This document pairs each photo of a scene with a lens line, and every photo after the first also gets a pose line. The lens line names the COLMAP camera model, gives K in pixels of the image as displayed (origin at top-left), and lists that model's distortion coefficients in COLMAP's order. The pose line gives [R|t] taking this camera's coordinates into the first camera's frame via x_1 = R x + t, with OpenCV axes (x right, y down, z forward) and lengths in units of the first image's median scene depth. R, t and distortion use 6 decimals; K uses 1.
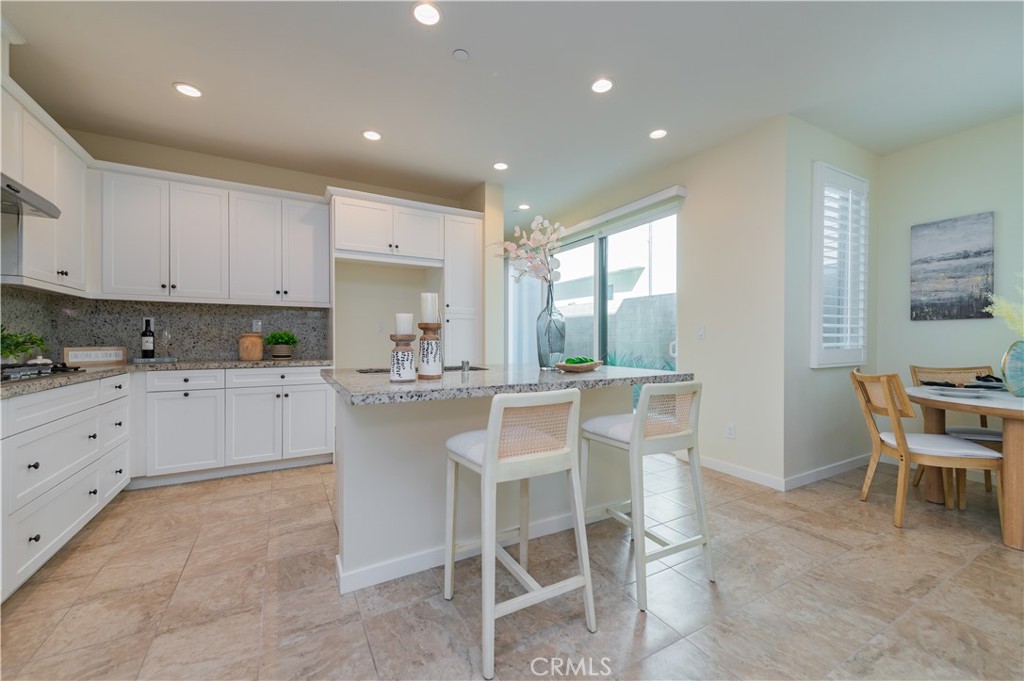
lens RADIAL K [[403.5, 0, 510.7], [0, 403.5, 341.4], [0, 0, 1]] dist [0.024347, -0.010443]
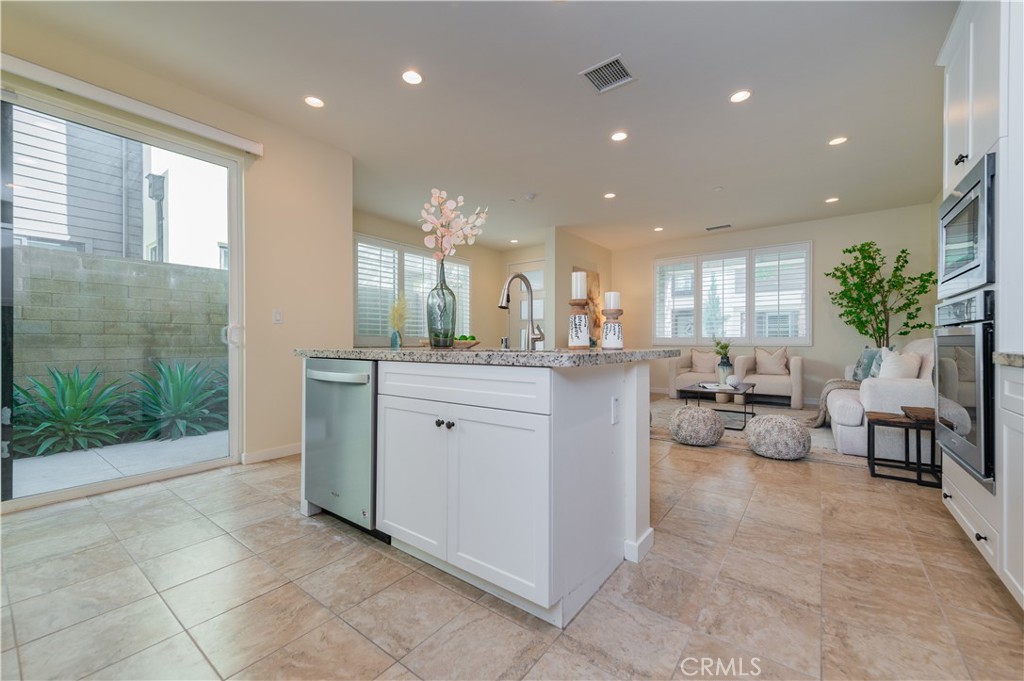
lens RADIAL K [[400.1, 0, 515.8], [0, 400.1, 345.0], [0, 0, 1]] dist [0.007348, 0.000088]
pose [[-0.395763, -0.007573, 0.918321, -0.725824], [0.007344, 0.999908, 0.011411, 0.040234], [-0.918323, 0.011260, -0.395671, 1.016755]]
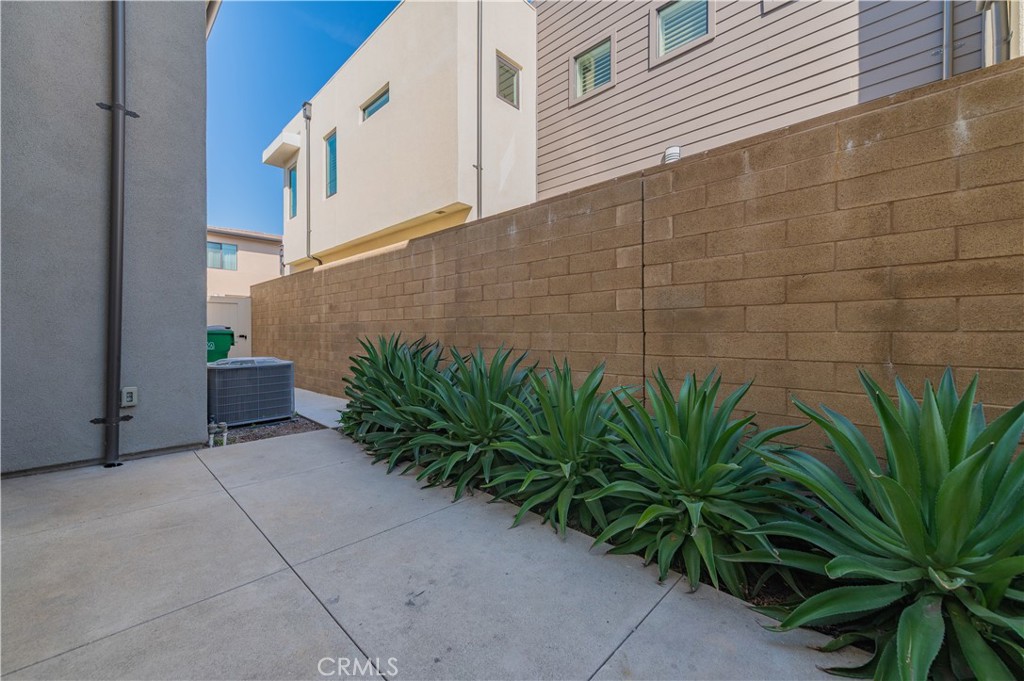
lens RADIAL K [[401.1, 0, 510.1], [0, 401.1, 335.1], [0, 0, 1]] dist [0.000272, 0.000016]
pose [[0.962892, 0.001018, 0.269887, 0.711261], [-0.000007, 0.999993, -0.003746, 0.063588], [-0.269888, 0.003605, 0.962885, 1.320387]]
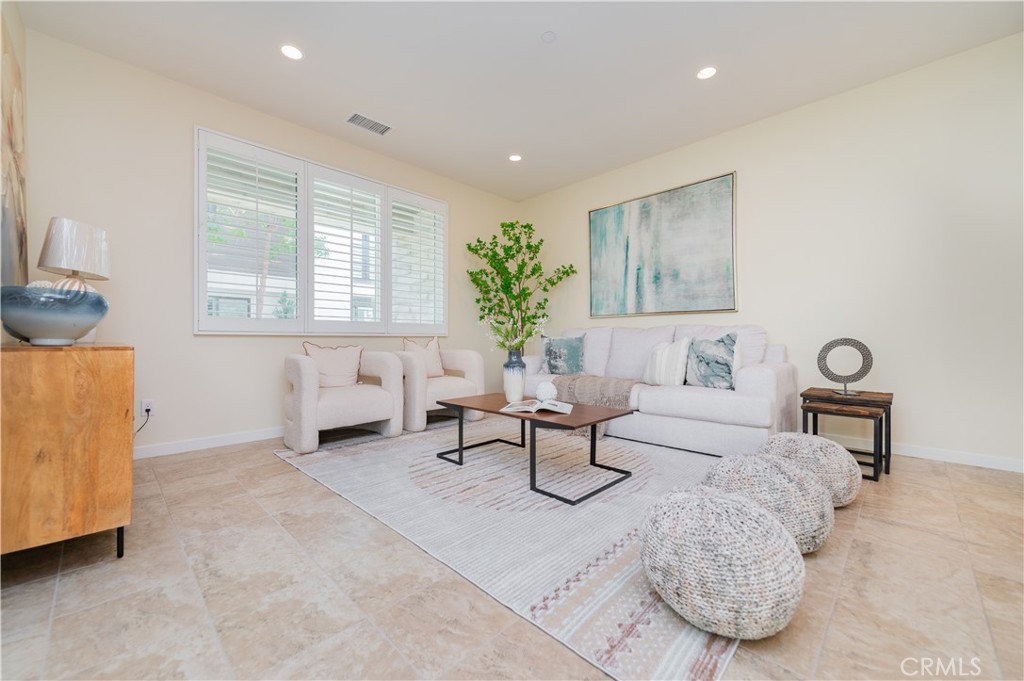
lens RADIAL K [[403.5, 0, 510.7], [0, 403.5, 341.4], [0, 0, 1]] dist [0.024347, -0.010443]
pose [[-0.964927, 0.006340, -0.262443, 0.700496], [0.003048, 0.999912, 0.012948, 0.077262], [0.262502, 0.011694, -0.964861, 0.471794]]
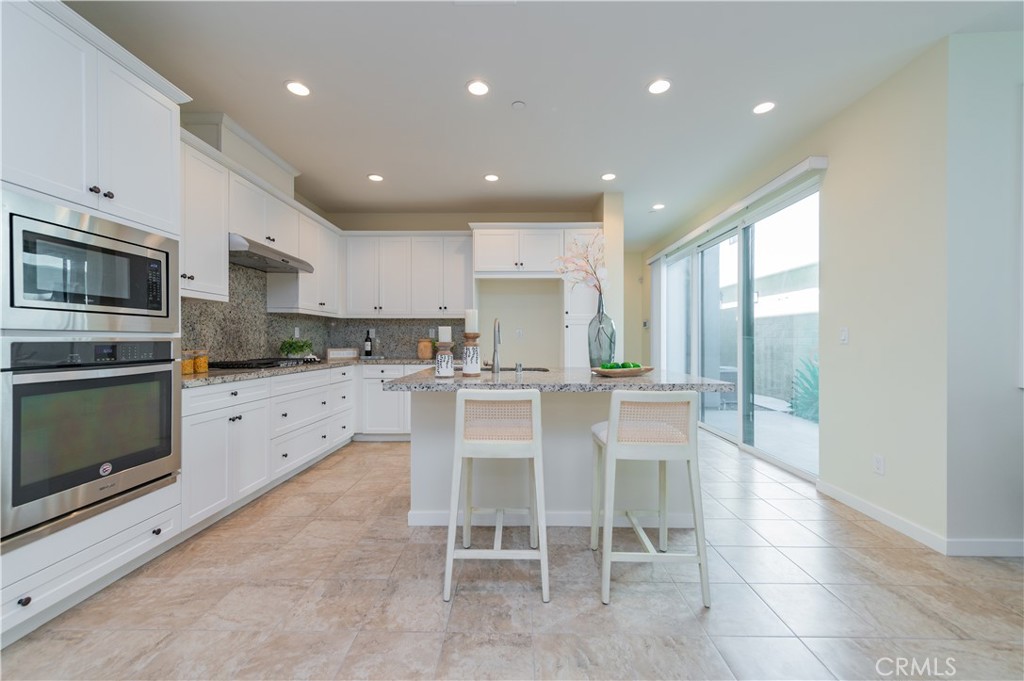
lens RADIAL K [[404.1, 0, 512.0], [0, 404.1, 340.5], [0, 0, 1]] dist [0.000679, -0.000100]
pose [[0.860477, -0.001848, -0.509486, 0.349623], [-0.001905, 0.999975, -0.006844, -0.007593], [0.509486, 0.006860, 0.860452, -0.015088]]
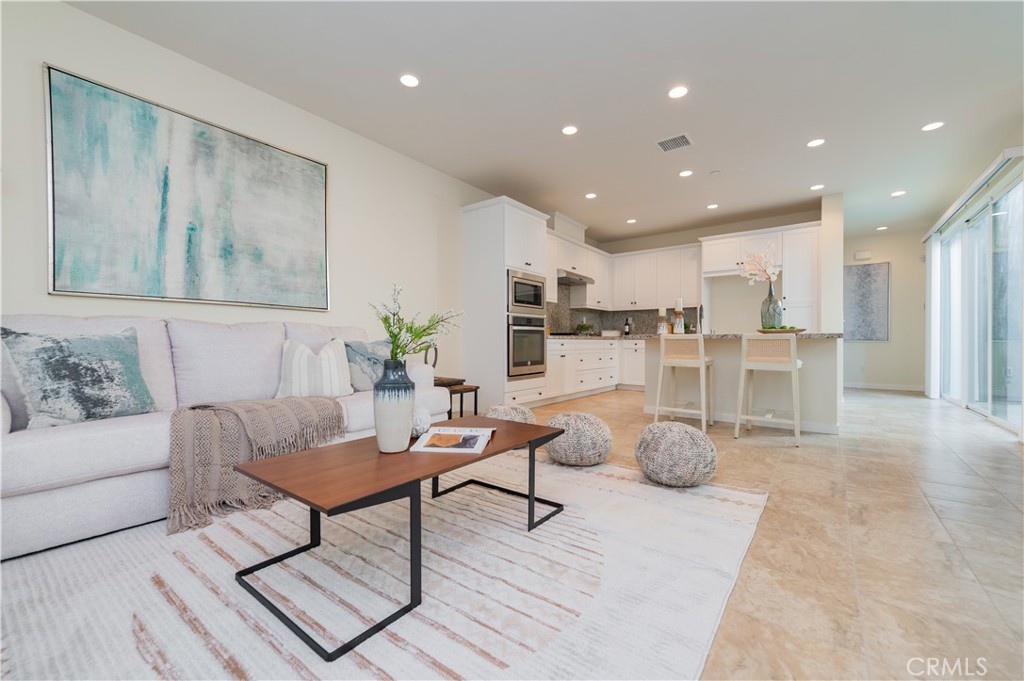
lens RADIAL K [[403.5, 0, 510.7], [0, 403.5, 341.4], [0, 0, 1]] dist [0.024347, -0.010443]
pose [[0.383145, 0.002509, -0.923685, 1.001834], [-0.008202, 0.999966, -0.000685, 0.087133], [0.923652, 0.007839, 0.383153, -0.488764]]
